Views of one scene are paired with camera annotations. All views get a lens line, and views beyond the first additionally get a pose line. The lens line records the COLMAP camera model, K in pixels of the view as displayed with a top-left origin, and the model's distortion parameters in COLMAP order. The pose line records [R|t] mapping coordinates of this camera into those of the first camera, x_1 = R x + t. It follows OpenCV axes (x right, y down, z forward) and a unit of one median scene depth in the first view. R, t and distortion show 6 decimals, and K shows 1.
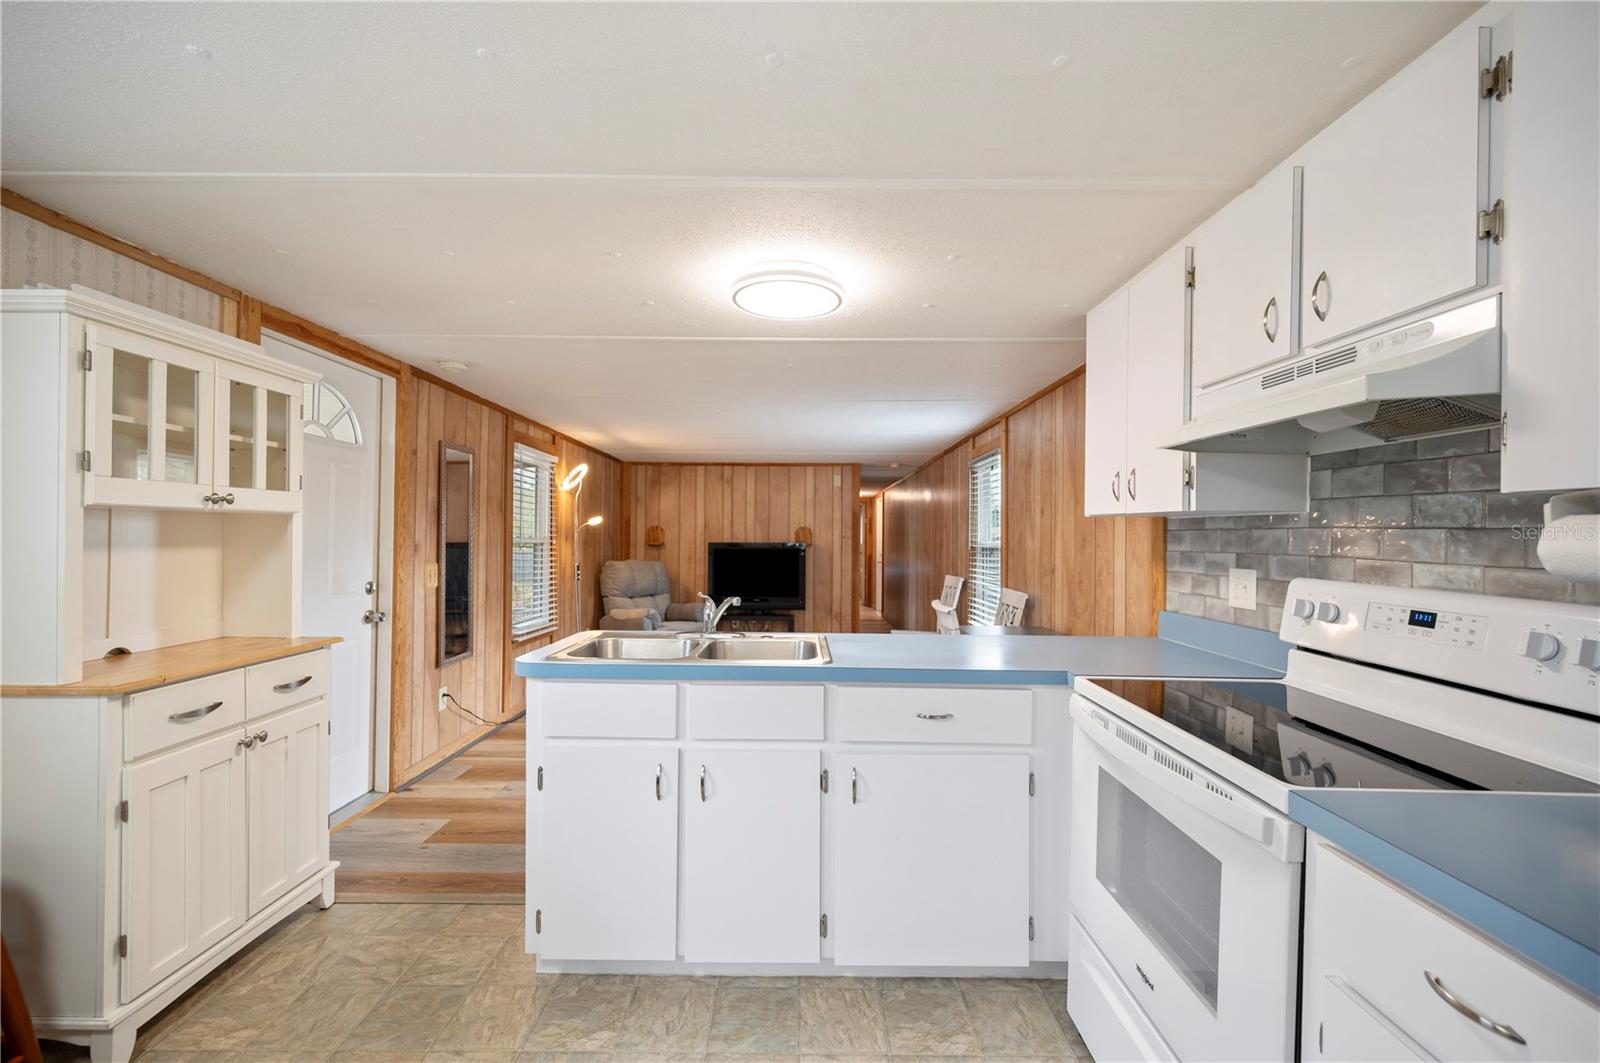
lens RADIAL K [[661.6, 0, 796.2], [0, 661.6, 535.7], [0, 0, 1]] dist [0.003320, -0.001207]
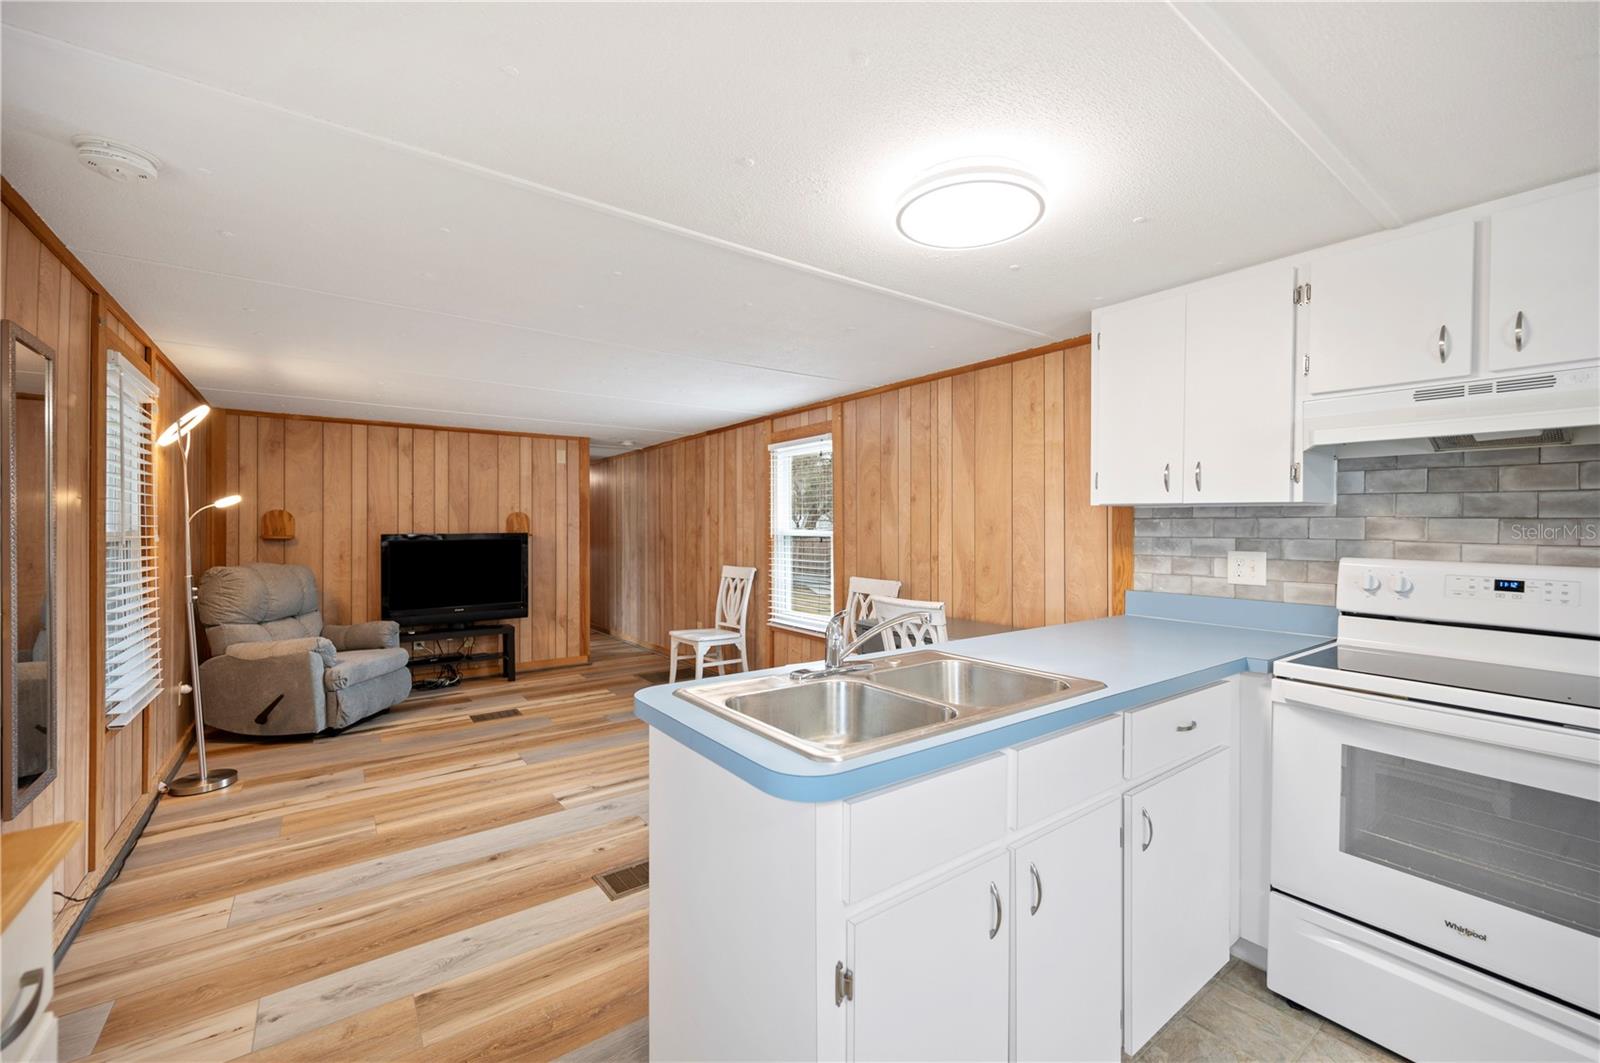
lens RADIAL K [[661.6, 0, 794.0], [0, 661.6, 524.8], [0, 0, 1]] dist [0.003320, -0.001207]
pose [[0.794087, -0.006981, 0.607764, -0.386789], [0.004169, 0.999973, 0.006039, -0.004385], [-0.607790, -0.002261, 0.794094, 0.311207]]
